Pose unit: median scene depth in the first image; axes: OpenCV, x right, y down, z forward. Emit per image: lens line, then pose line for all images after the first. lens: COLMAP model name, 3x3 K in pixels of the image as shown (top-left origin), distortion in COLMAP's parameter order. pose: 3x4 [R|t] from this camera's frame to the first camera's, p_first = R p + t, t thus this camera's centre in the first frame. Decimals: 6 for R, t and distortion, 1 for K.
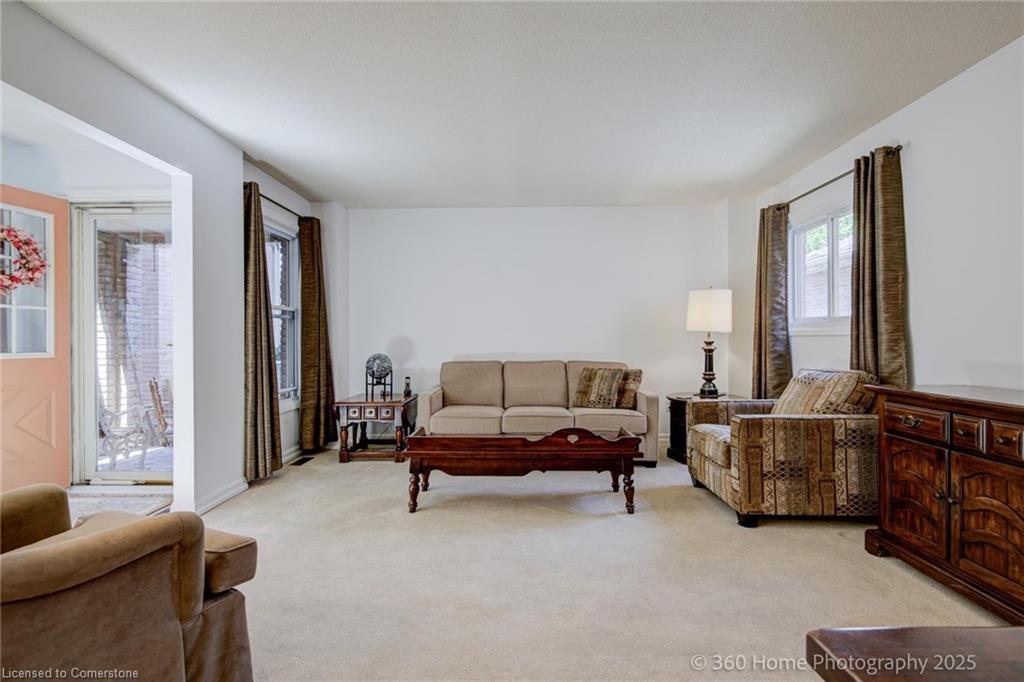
lens RADIAL K [[467.6, 0, 512.8], [0, 467.6, 340.8], [0, 0, 1]] dist [-0.000276, 0.000004]
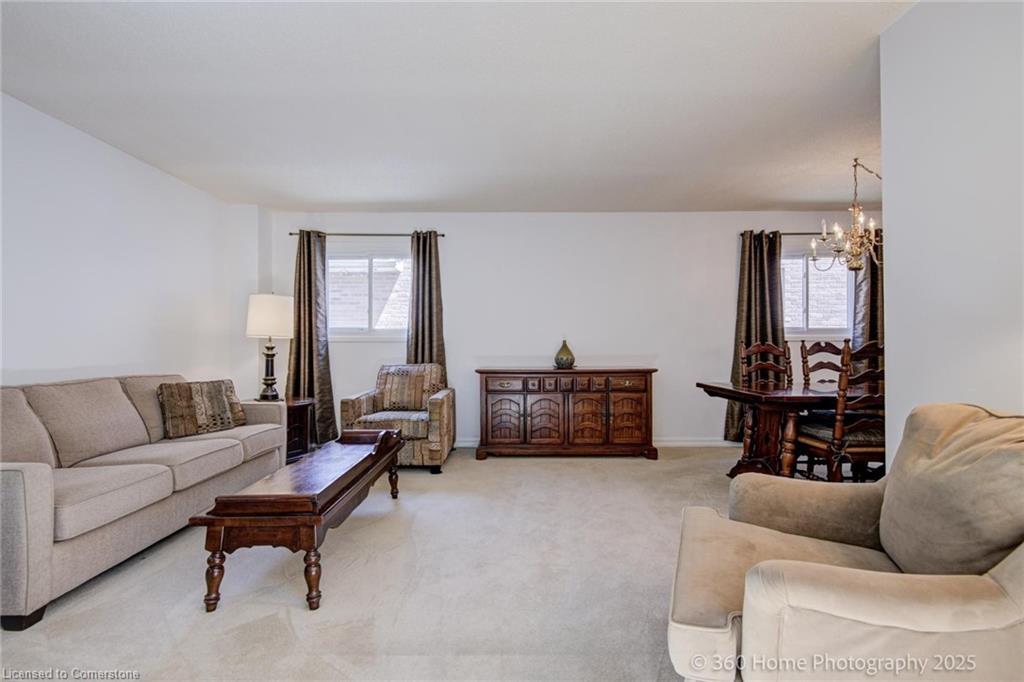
lens RADIAL K [[467.6, 0, 511.3], [0, 467.6, 341.8], [0, 0, 1]] dist [-0.000276, 0.000004]
pose [[-0.005877, 0.003624, 0.999976, -0.597469], [0.001990, 0.999991, -0.003612, -0.004214], [-0.999981, 0.001968, -0.005884, 0.485945]]
